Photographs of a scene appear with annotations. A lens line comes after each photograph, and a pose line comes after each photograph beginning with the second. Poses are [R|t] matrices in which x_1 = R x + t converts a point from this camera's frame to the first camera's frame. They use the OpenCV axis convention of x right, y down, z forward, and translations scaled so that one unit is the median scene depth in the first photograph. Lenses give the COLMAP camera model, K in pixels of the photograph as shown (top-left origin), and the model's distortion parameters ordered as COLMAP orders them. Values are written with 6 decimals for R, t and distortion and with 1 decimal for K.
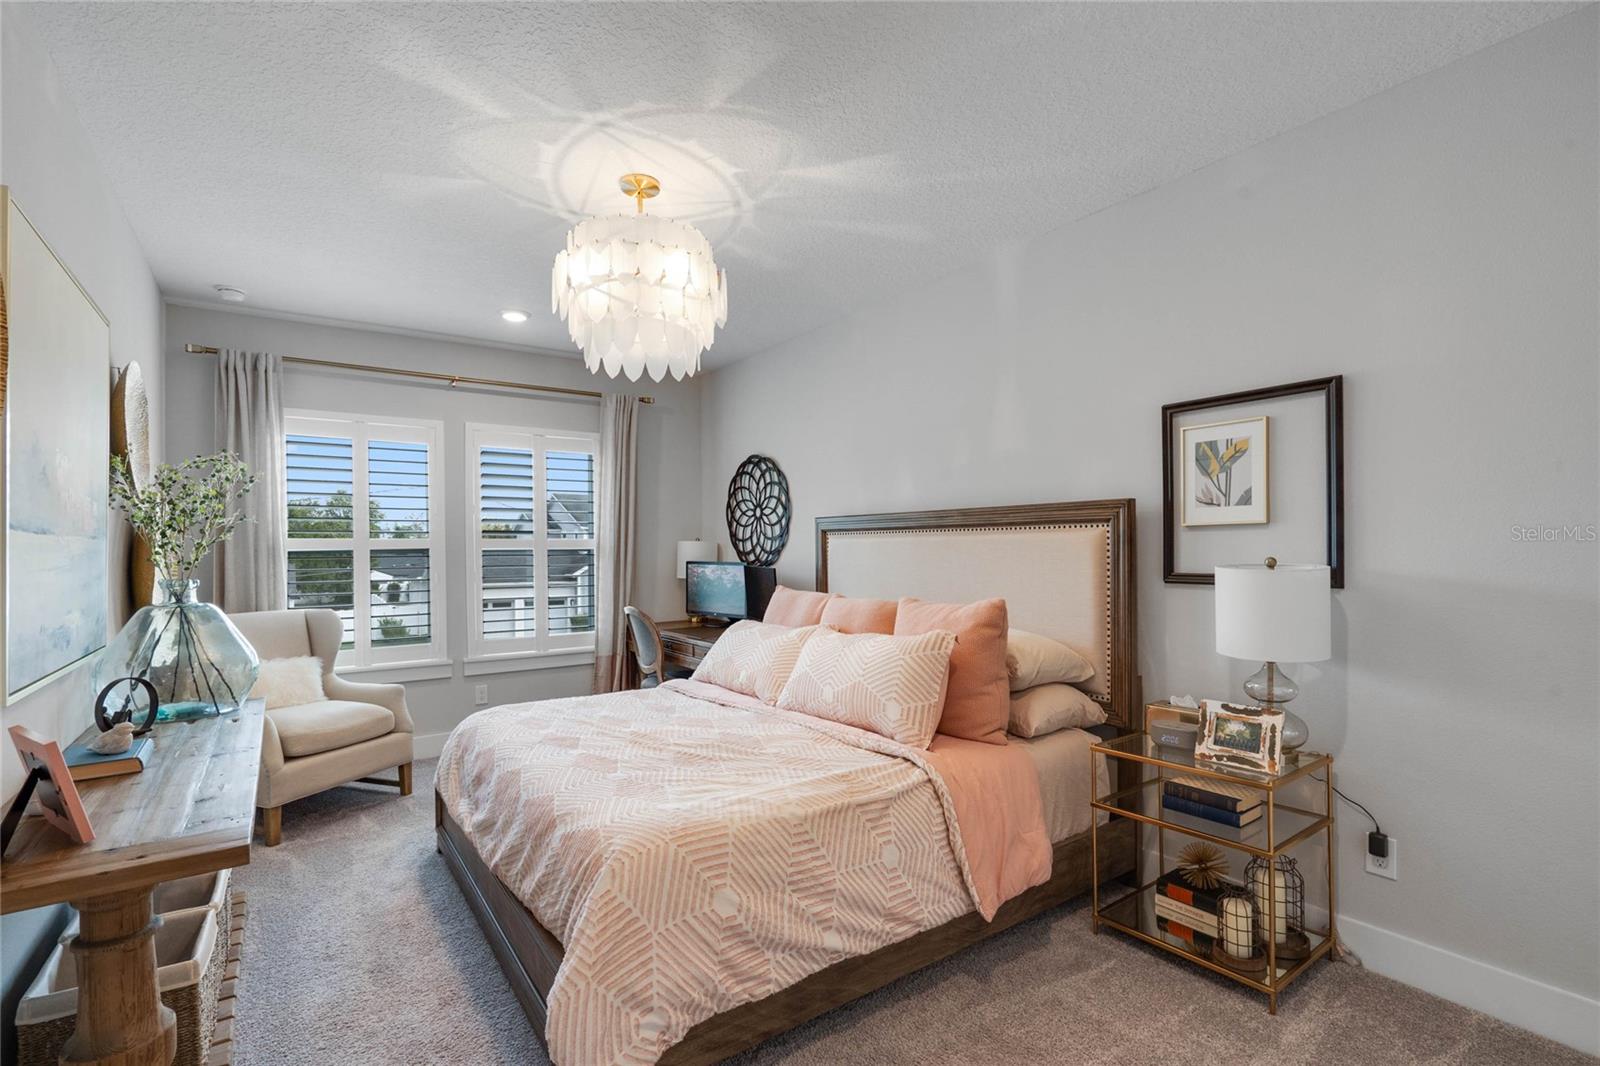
lens RADIAL K [[724.4, 0, 805.3], [0, 724.4, 561.4], [0, 0, 1]] dist [-0.001844, -0.000064]
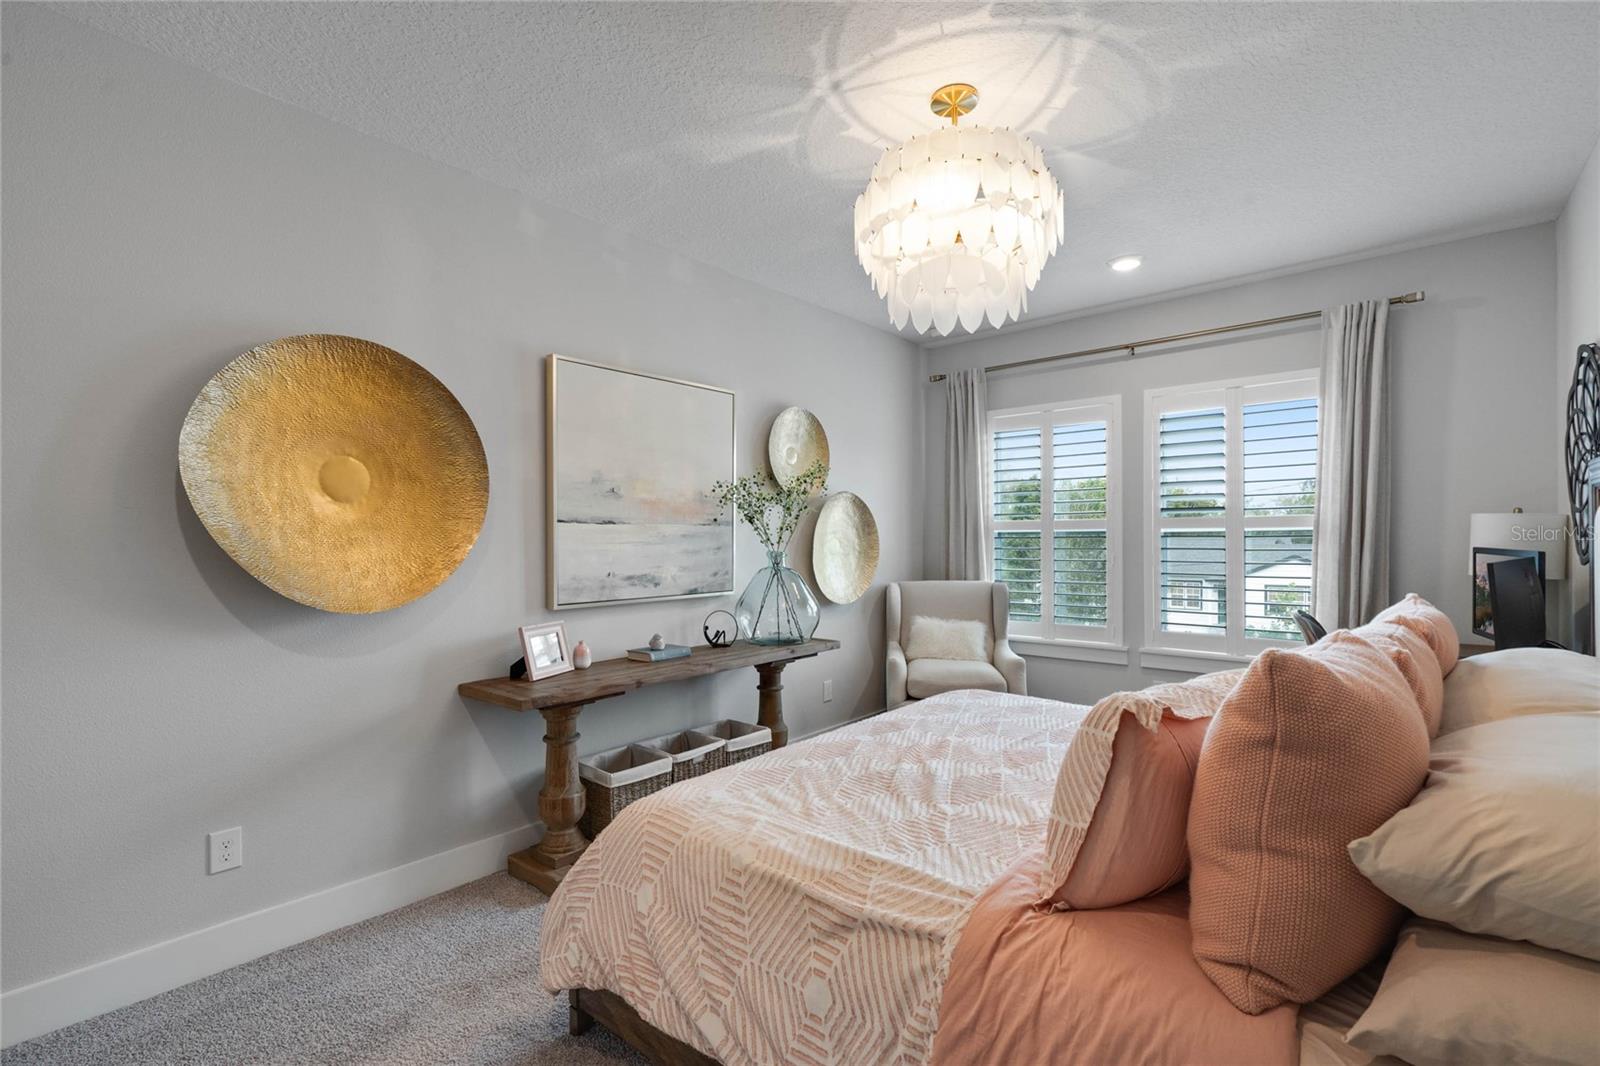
lens RADIAL K [[733.8, 0, 803.9], [0, 733.8, 550.6], [0, 0, 1]] dist [-0.001546, -0.000243]
pose [[0.250879, 0.023590, -0.967731, 0.691727], [-0.010282, 0.999712, 0.021705, -0.012255], [0.967964, 0.004505, 0.251050, 0.752196]]
